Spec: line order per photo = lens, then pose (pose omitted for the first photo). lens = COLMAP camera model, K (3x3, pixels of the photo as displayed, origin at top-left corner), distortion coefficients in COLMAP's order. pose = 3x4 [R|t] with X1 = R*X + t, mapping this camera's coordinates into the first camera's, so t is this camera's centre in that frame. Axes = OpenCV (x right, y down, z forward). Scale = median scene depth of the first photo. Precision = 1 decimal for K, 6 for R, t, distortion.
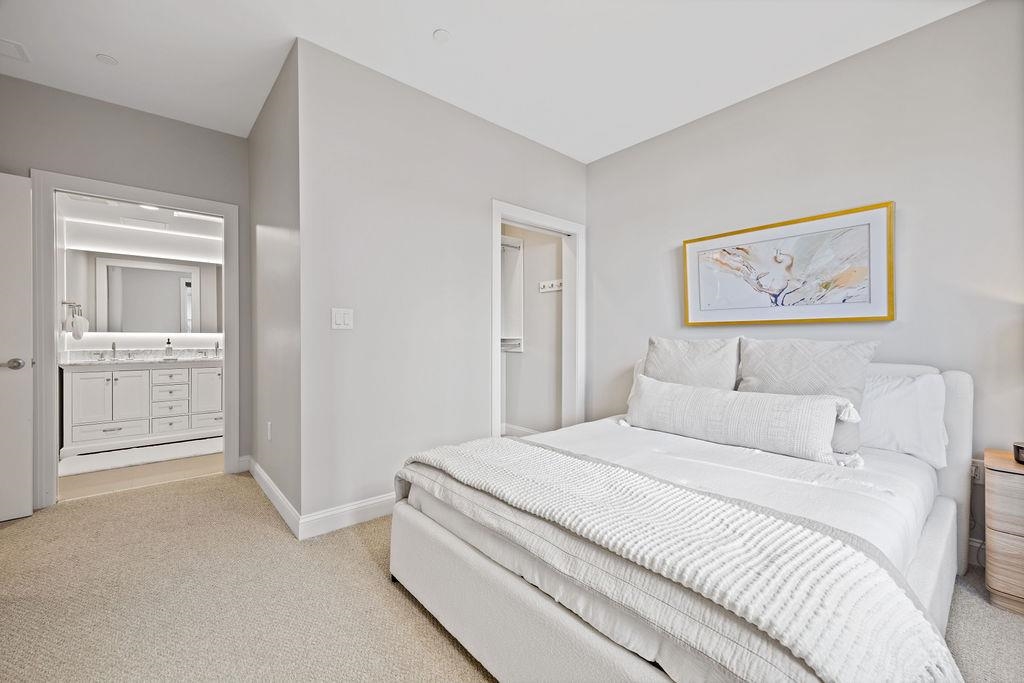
lens RADIAL K [[407.8, 0, 513.5], [0, 407.8, 336.6], [0, 0, 1]] dist [0.003130, 0.000199]
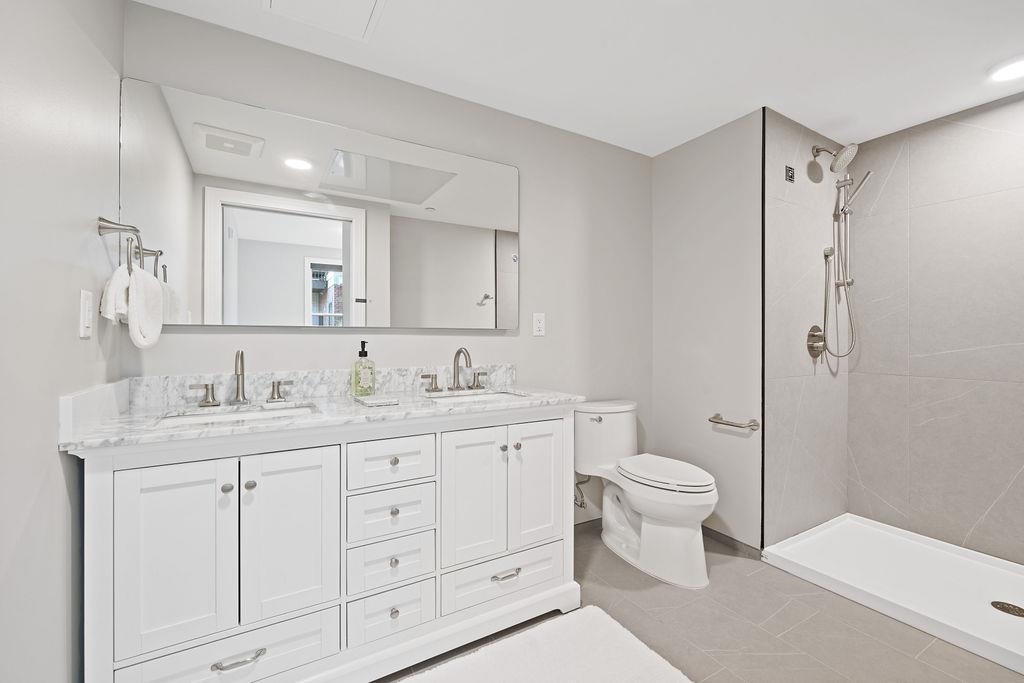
lens RADIAL K [[428.5, 0, 508.0], [0, 428.5, 339.3], [0, 0, 1]] dist [0.001160, 0.000605]
pose [[0.982182, 0.005209, -0.187862, -0.703862], [-0.004653, 0.999983, 0.003400, 0.000983], [0.187877, -0.002465, 0.982190, 0.704686]]
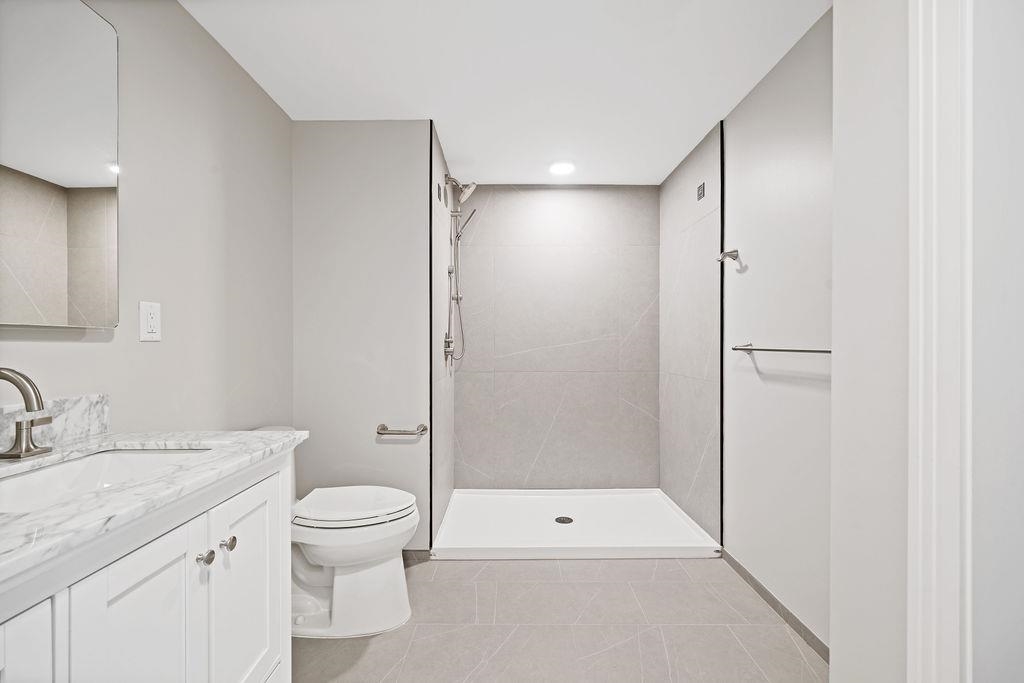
lens RADIAL K [[428.5, 0, 509.0], [0, 428.5, 345.2], [0, 0, 1]] dist [0.001160, 0.000605]
pose [[0.668053, -0.000505, 0.744114, -0.844174], [0.000846, 1.000000, -0.000080, 0.001759], [-0.744114, 0.000683, 0.668053, 0.855912]]
